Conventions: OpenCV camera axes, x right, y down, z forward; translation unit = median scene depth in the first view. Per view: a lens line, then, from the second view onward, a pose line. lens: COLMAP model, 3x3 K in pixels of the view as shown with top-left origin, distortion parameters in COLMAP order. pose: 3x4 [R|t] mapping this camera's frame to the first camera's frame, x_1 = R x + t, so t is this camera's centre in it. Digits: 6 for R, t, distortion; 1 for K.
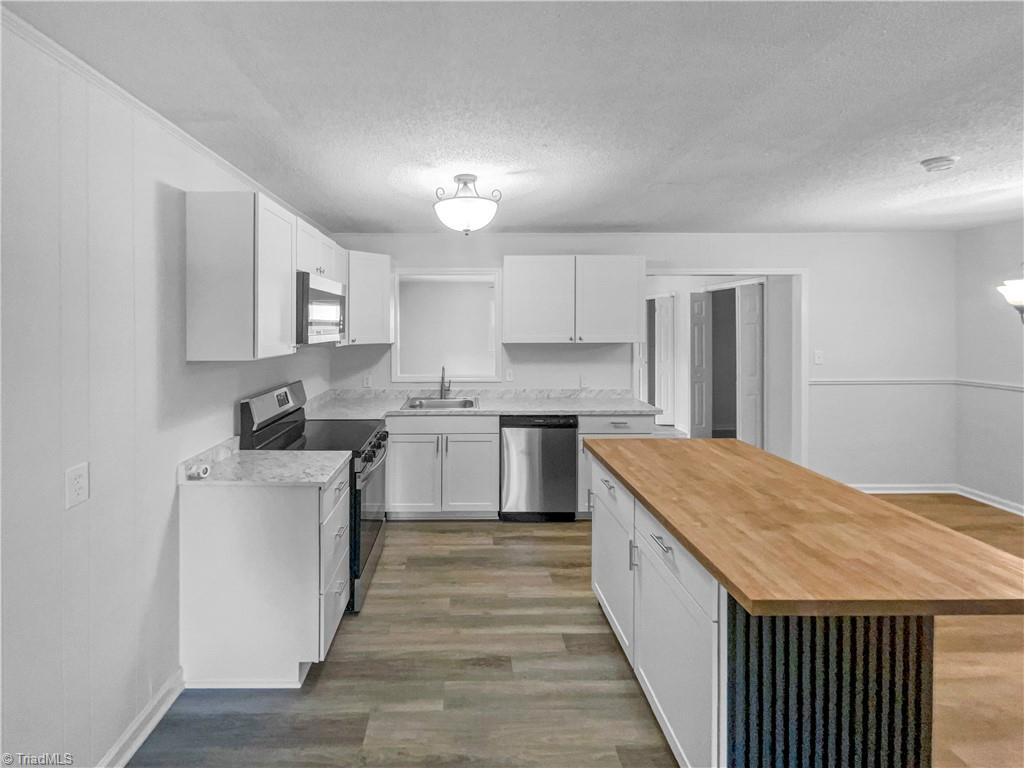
lens RADIAL K [[441.6, 0, 472.3], [0, 441.6, 323.5], [0, 0, 1]] dist [0.000055, -0.000096]
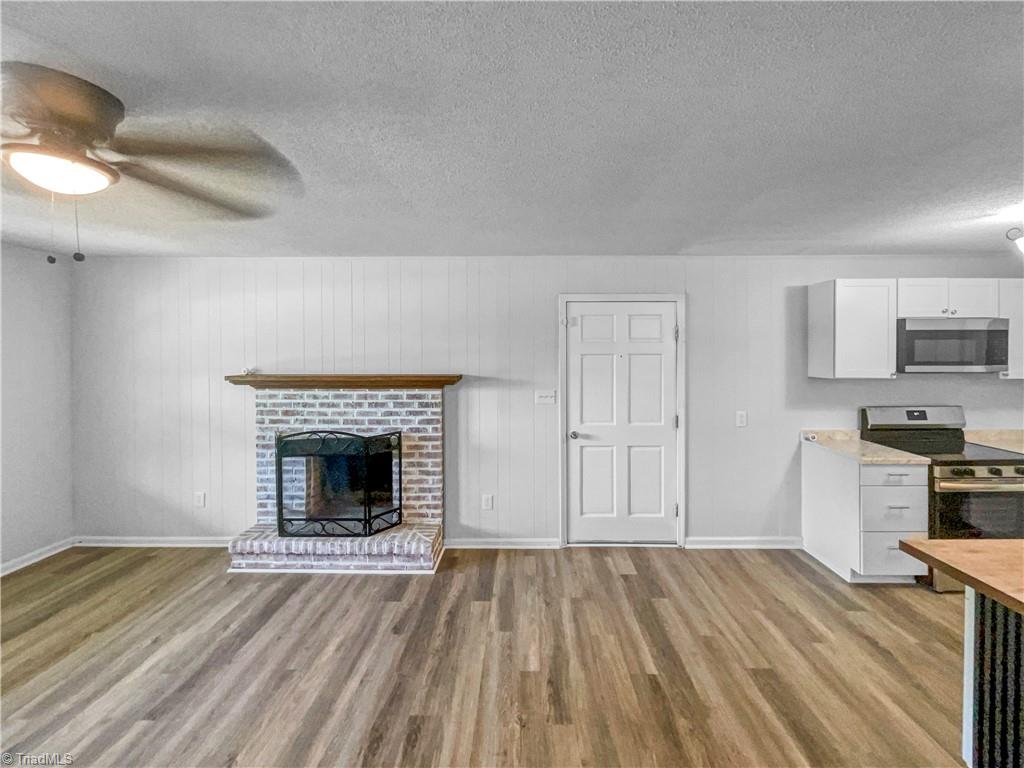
lens RADIAL K [[413.2, 0, 514.4], [0, 413.2, 357.3], [0, 0, 1]] dist [-0.000307, 0.000067]
pose [[-0.034409, 0.015205, -0.999292, 1.119886], [0.007781, 0.999858, 0.014946, -0.032332], [0.999378, -0.007261, -0.034523, -0.168559]]
